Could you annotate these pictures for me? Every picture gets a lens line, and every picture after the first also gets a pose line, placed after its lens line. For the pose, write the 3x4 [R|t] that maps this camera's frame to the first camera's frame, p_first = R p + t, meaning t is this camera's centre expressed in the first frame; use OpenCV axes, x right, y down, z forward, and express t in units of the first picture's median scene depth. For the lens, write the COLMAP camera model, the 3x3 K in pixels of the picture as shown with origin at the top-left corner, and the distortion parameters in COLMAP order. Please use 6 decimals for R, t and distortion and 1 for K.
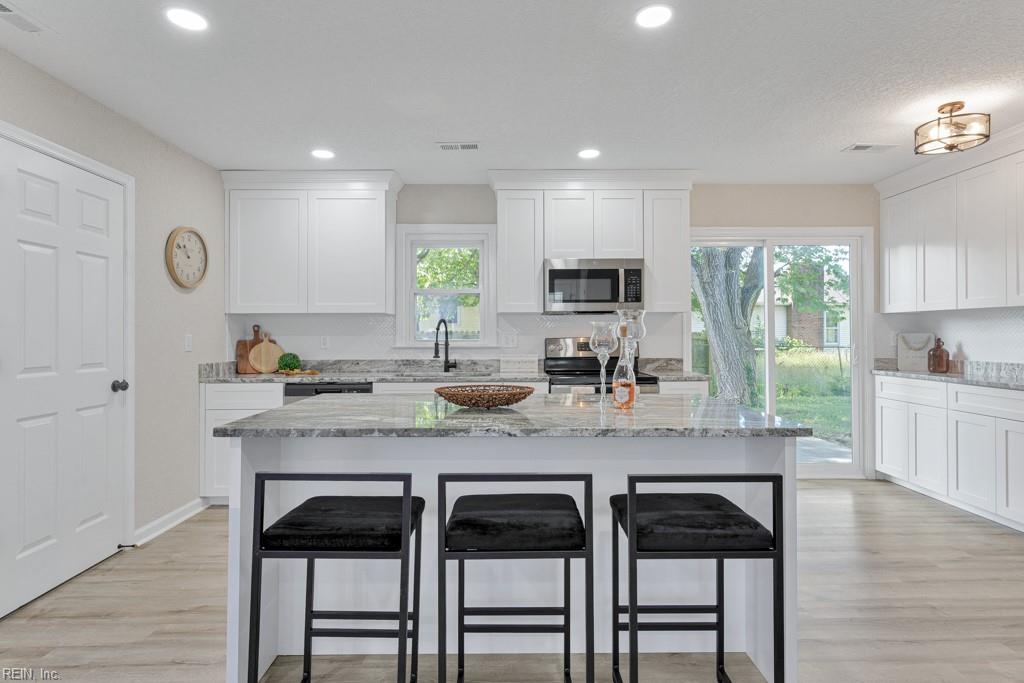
lens RADIAL K [[539.4, 0, 506.6], [0, 539.4, 333.1], [0, 0, 1]] dist [0.001532, 0.000605]
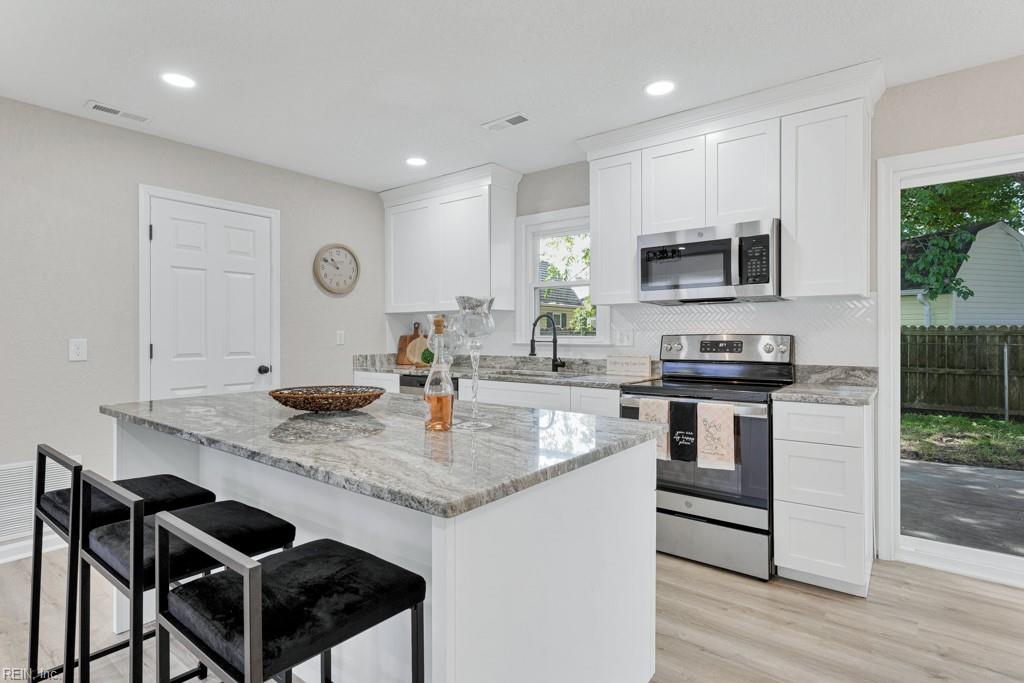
lens RADIAL K [[522.8, 0, 503.4], [0, 522.8, 338.0], [0, 0, 1]] dist [0.002632, 0.000414]
pose [[0.780436, 0.007709, -0.625188, 0.401545], [0.003628, 0.999851, 0.016857, 0.000064], [0.625225, -0.015424, 0.780292, 0.267372]]
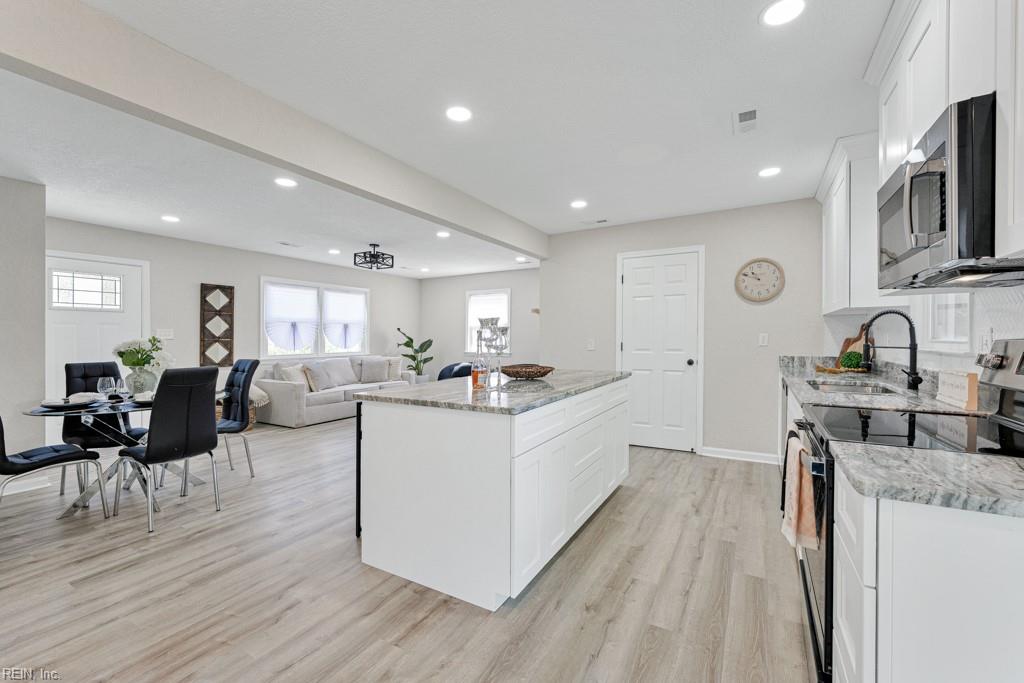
lens RADIAL K [[442.0, 0, 519.2], [0, 442.0, 340.0], [0, 0, 1]] dist [0.001491, 0.000069]
pose [[-0.493031, 0.005087, -0.869997, 0.647903], [0.009820, 0.999952, 0.000282, 0.010735], [0.869956, -0.008404, -0.493058, 0.905461]]
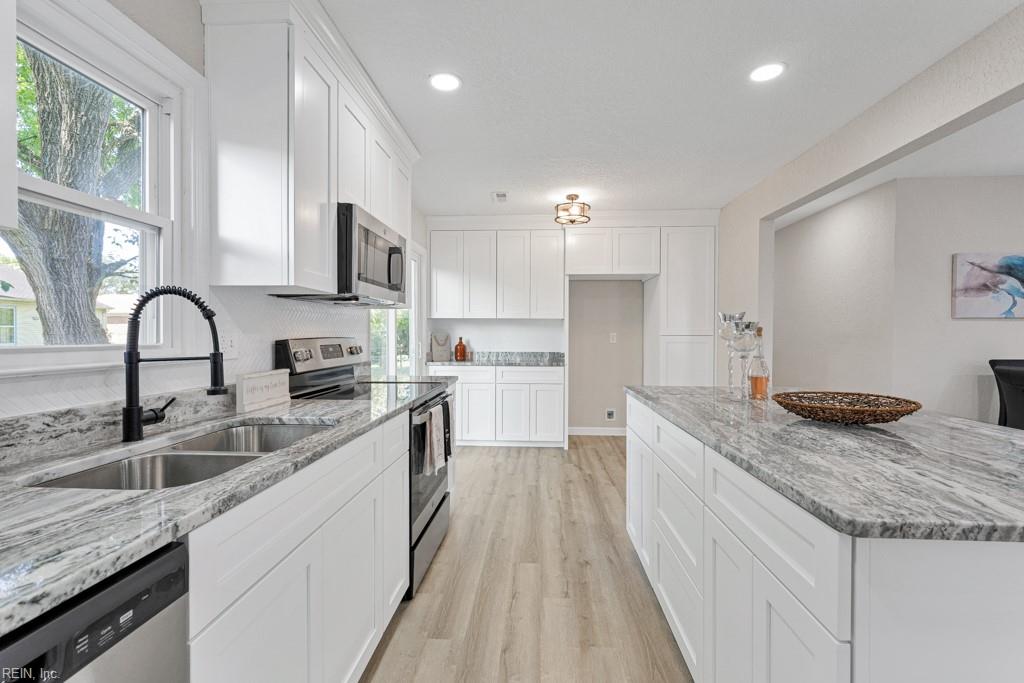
lens RADIAL K [[442.0, 0, 519.2], [0, 442.0, 340.0], [0, 0, 1]] dist [0.001491, 0.000069]
pose [[0.064933, -0.007774, 0.997859, -0.394464], [-0.006917, 0.999942, 0.008240, 0.007068], [-0.997866, -0.007438, 0.064876, 0.782900]]
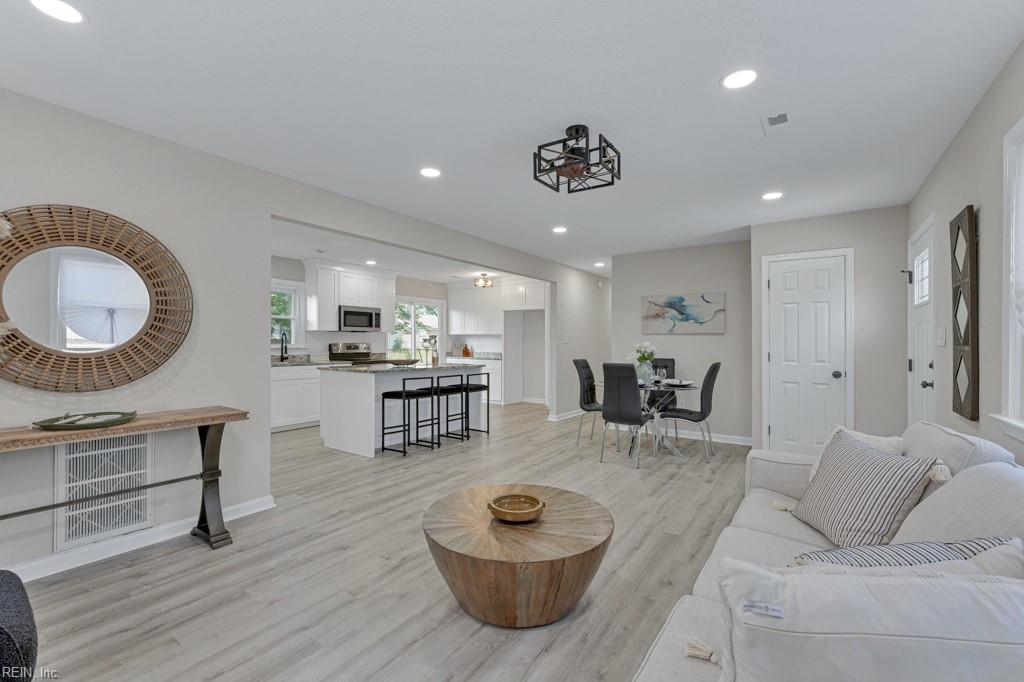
lens RADIAL K [[438.9, 0, 514.2], [0, 438.9, 333.5], [0, 0, 1]] dist [-0.001134, -0.000127]
pose [[0.574797, 0.023397, 0.817961, -0.922917], [-0.011091, 0.999722, -0.020803, -0.000967], [-0.818221, 0.002885, 0.574897, -0.510472]]
